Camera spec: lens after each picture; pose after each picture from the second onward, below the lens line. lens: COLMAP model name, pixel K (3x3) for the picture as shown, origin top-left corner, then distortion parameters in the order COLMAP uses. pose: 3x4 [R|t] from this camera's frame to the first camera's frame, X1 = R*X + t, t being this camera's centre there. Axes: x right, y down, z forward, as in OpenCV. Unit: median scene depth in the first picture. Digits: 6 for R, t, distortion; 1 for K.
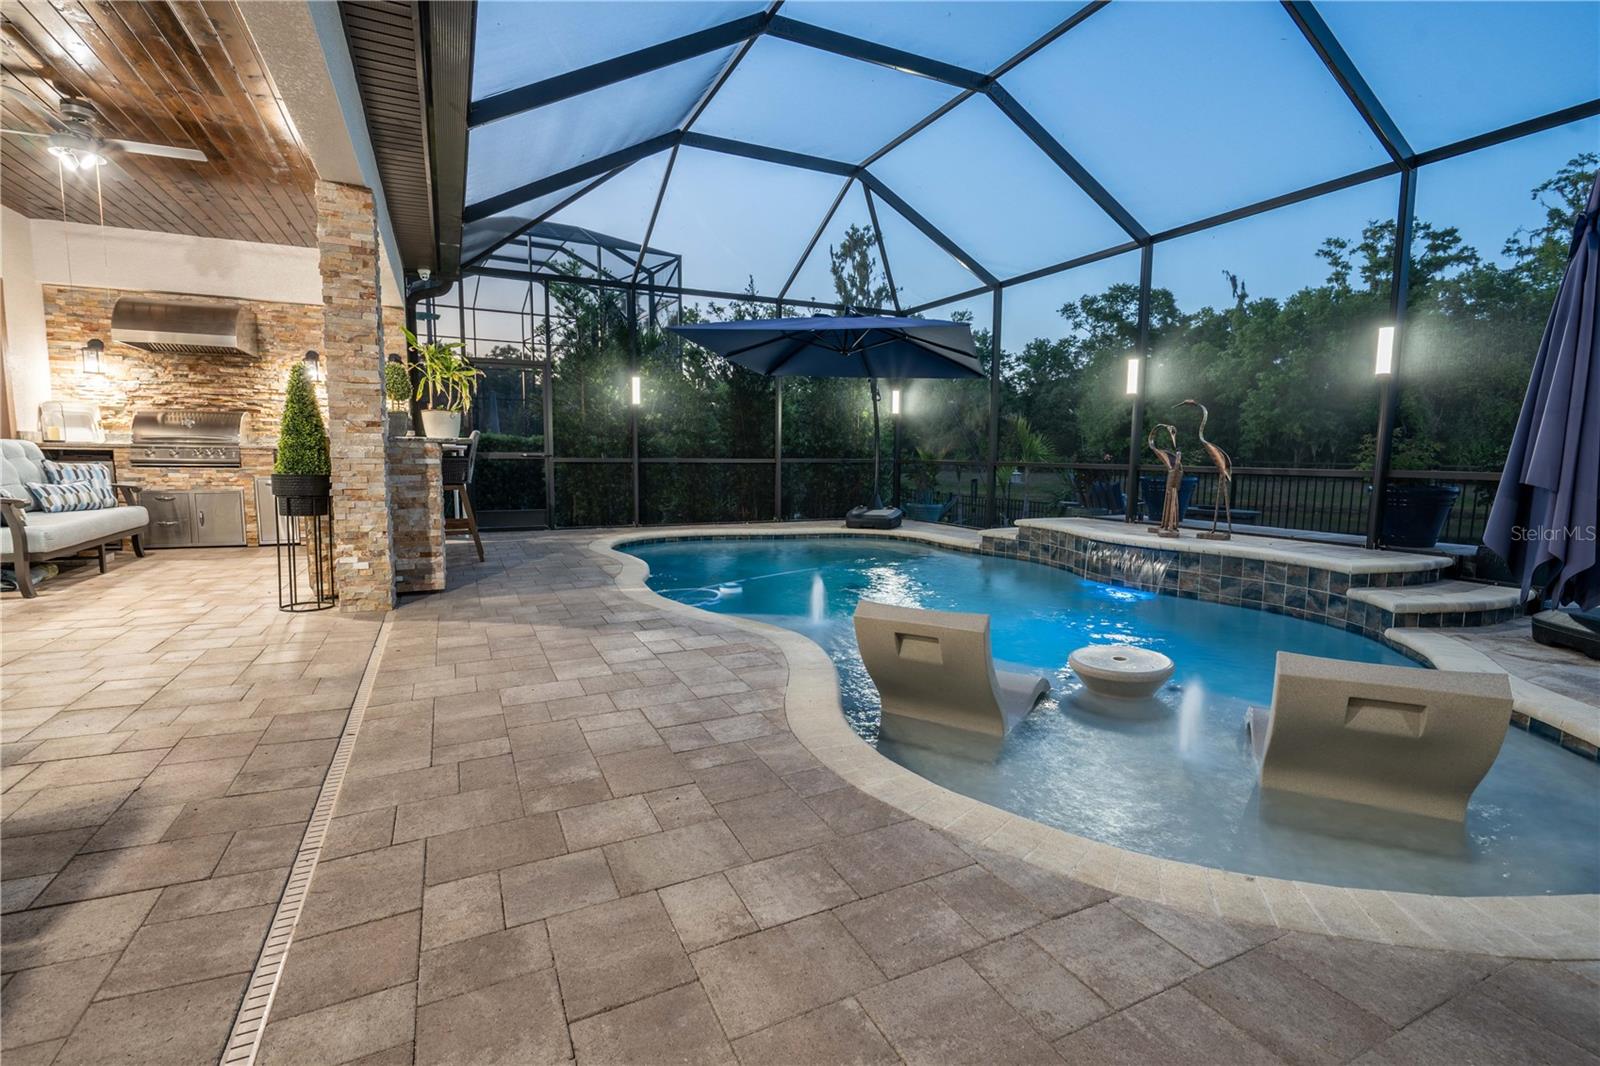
lens RADIAL K [[735.9, 0, 800.0], [0, 735.9, 533.0], [0, 0, 1]] dist [-0.000812, 0.000536]
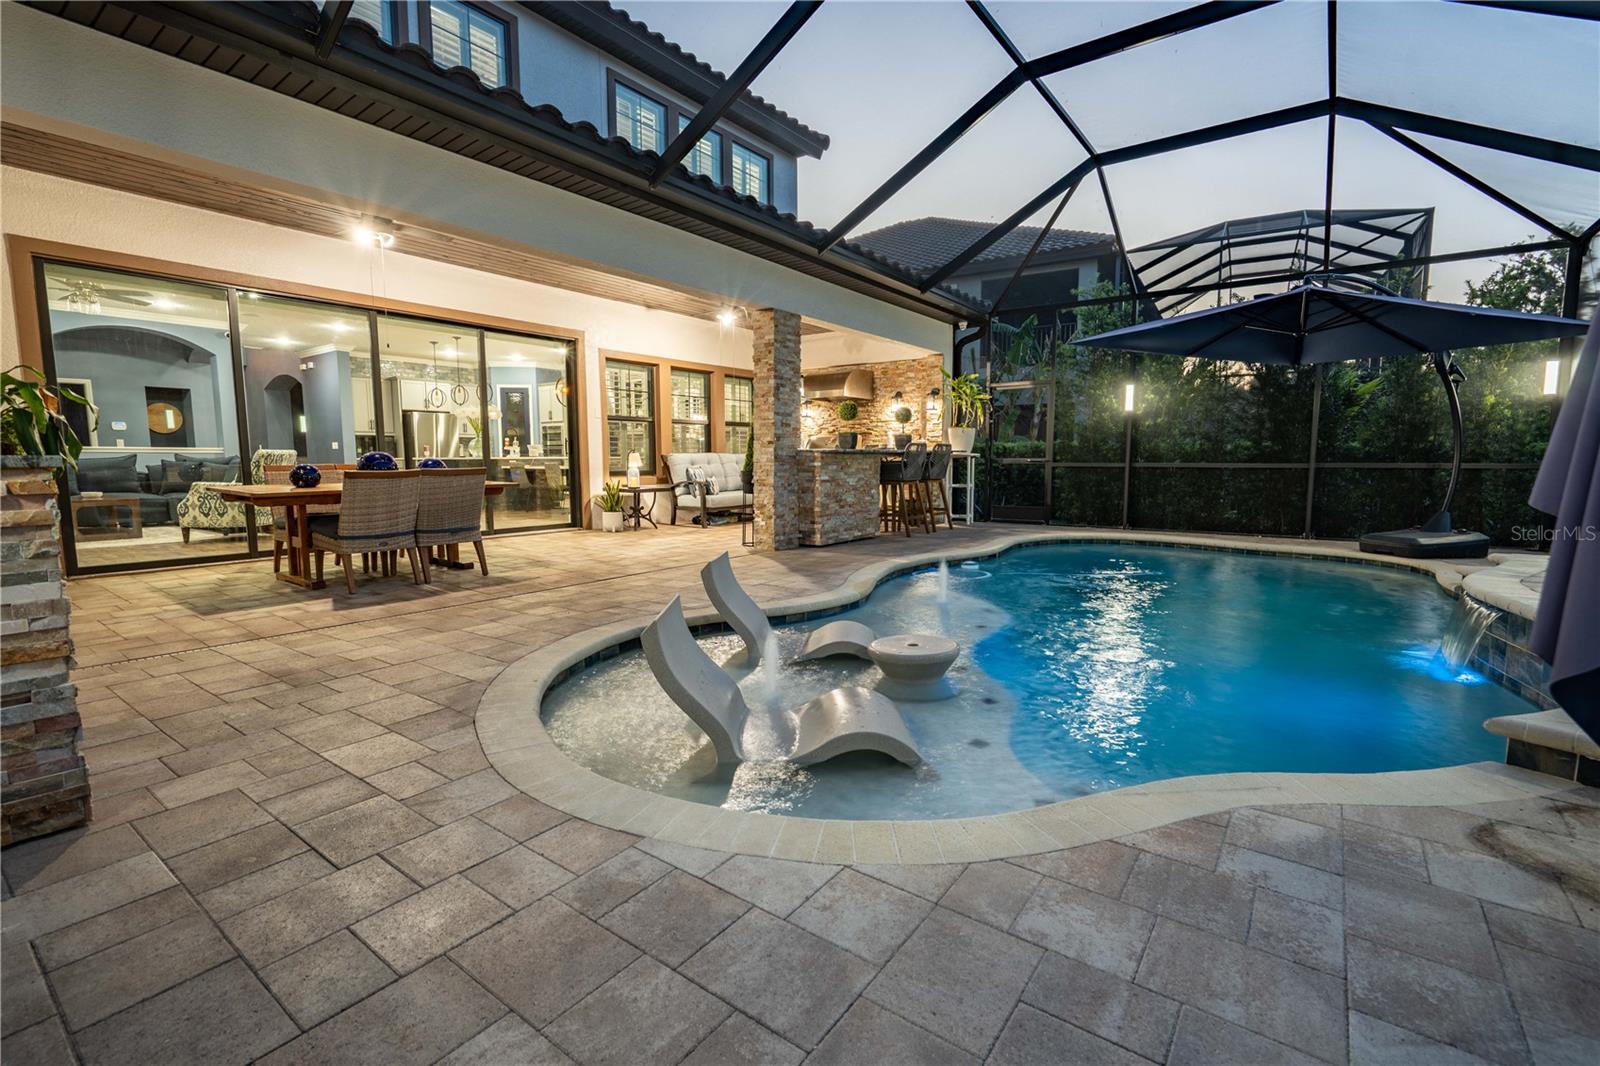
lens RADIAL K [[718.4, 0, 800.0], [0, 718.4, 533.0], [0, 0, 1]] dist [-0.004038, 0.001559]
pose [[0.469869, 0.081695, -0.878948, 0.592326], [-0.088554, 0.995048, 0.045147, -0.010975], [0.878283, 0.056621, 0.474777, 0.161728]]
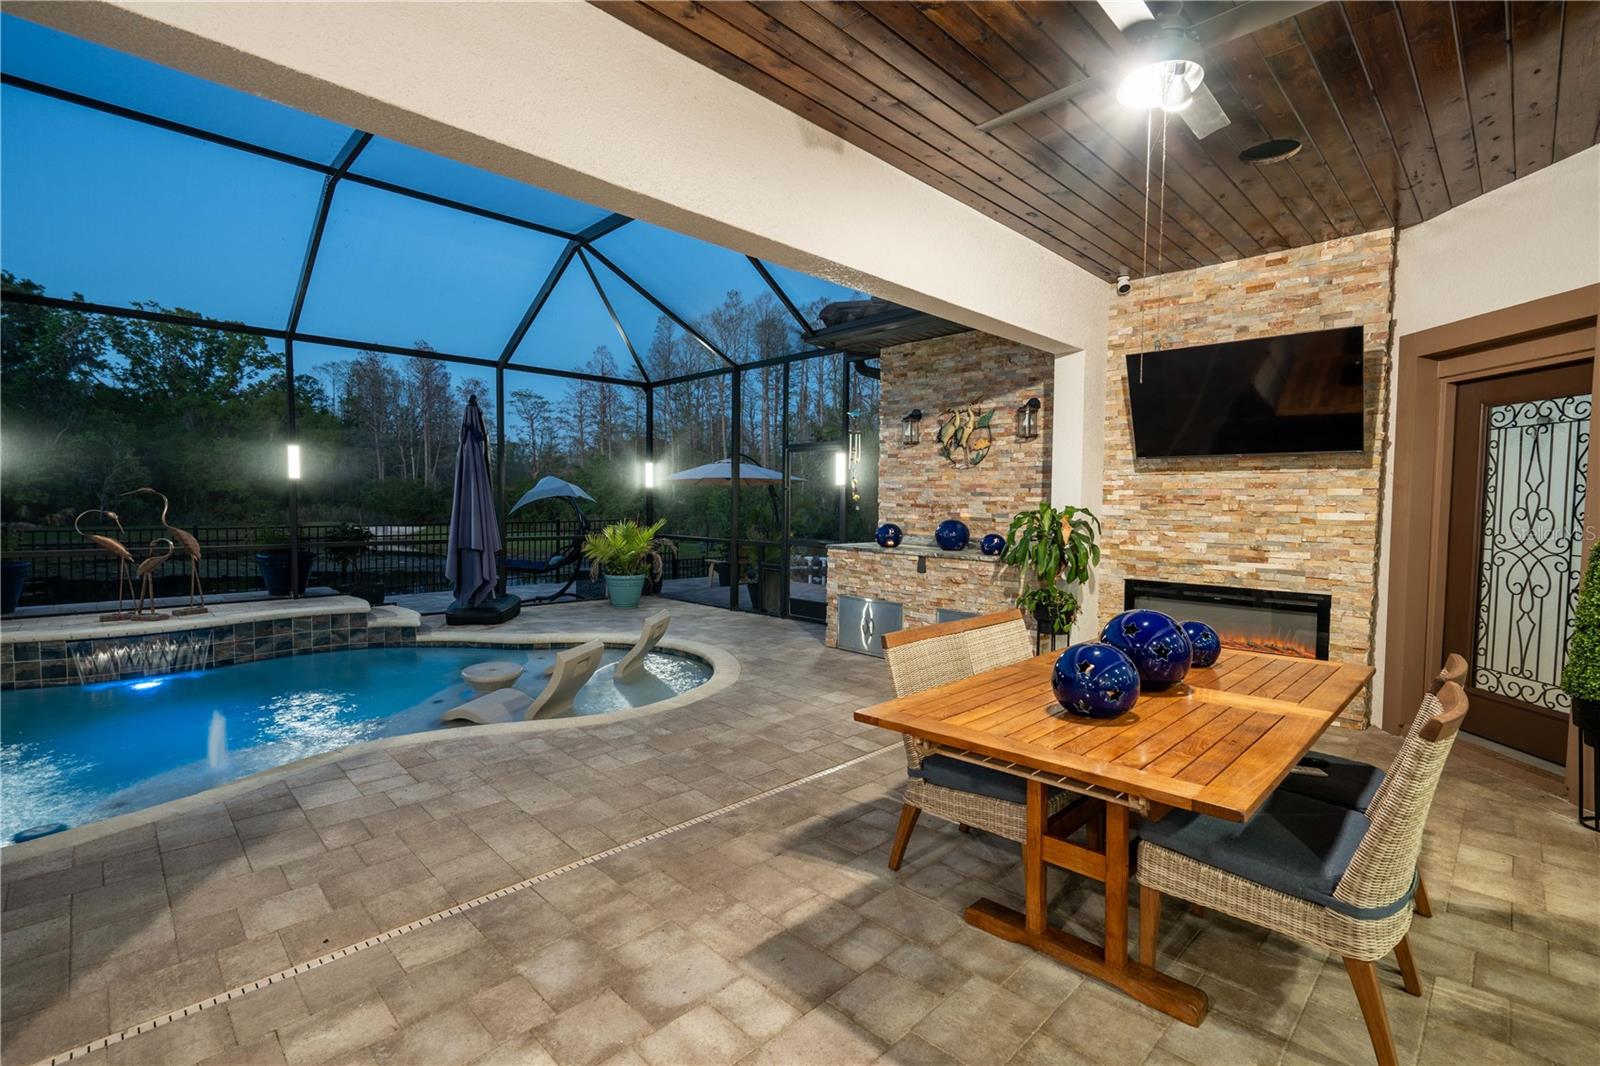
lens RADIAL K [[718.4, 0, 800.0], [0, 718.4, 533.0], [0, 0, 1]] dist [-0.004038, 0.001559]
pose [[-0.329814, -0.056447, 0.942357, -0.627627], [0.089231, 0.991878, 0.090643, -0.106871], [-0.939819, 0.113983, -0.322099, 0.387248]]
